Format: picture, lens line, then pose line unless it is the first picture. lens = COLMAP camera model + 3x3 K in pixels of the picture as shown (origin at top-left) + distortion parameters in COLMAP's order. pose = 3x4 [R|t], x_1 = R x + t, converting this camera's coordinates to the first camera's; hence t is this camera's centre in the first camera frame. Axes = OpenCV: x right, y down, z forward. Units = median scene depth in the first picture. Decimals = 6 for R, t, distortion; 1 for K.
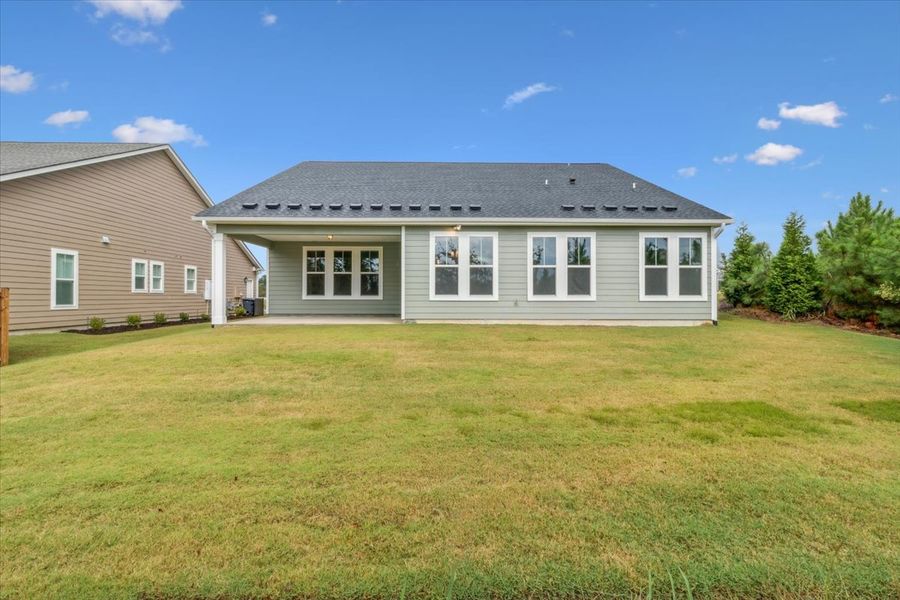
lens RADIAL K [[413.8, 0, 450.2], [0, 413.8, 288.3], [0, 0, 1]] dist [0.002750, 0.000090]
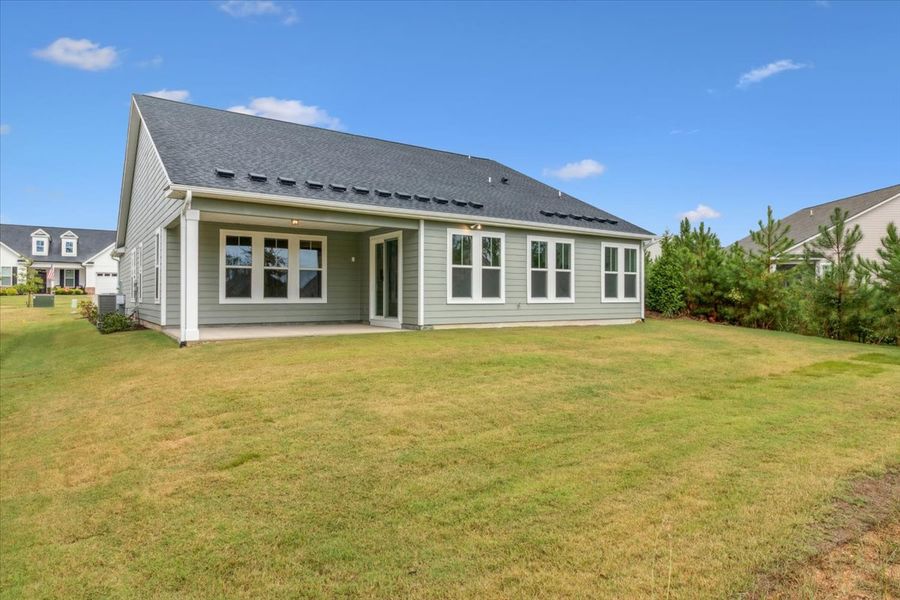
lens RADIAL K [[542.8, 0, 455.8], [0, 542.8, 292.1], [0, 0, 1]] dist [0.006329, 0.000026]
pose [[0.829889, 0.004603, 0.557910, -0.629634], [-0.008862, 0.999949, 0.004931, -0.001882], [-0.557858, -0.009037, 0.829887, -0.001762]]
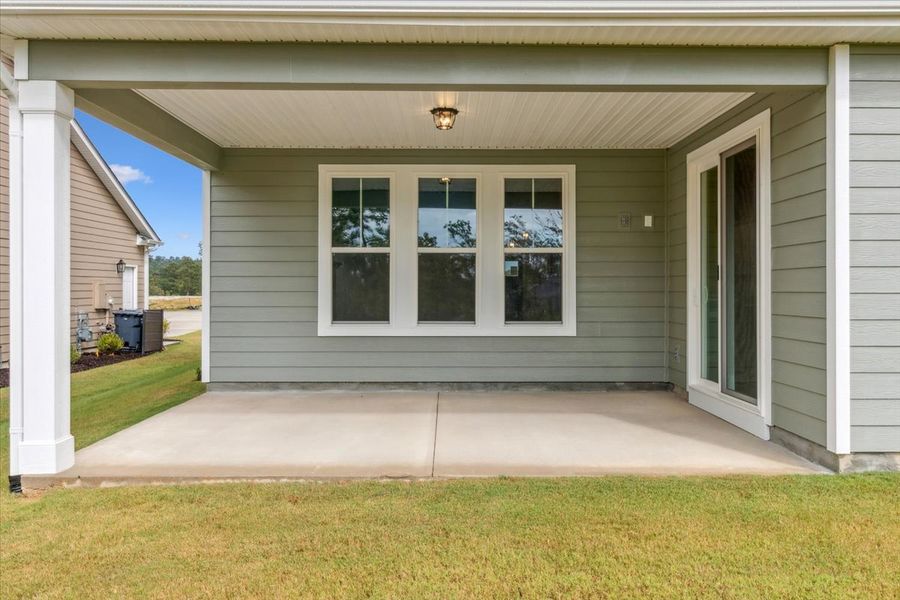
lens RADIAL K [[717.4, 0, 449.8], [0, 717.4, 281.9], [0, 0, 1]] dist [0.029317, -0.002653]
pose [[0.999854, 0.000304, -0.017101, -0.290045], [-0.000159, 0.999964, 0.008519, -0.021212], [0.017103, -0.008515, 0.999817, 0.538220]]
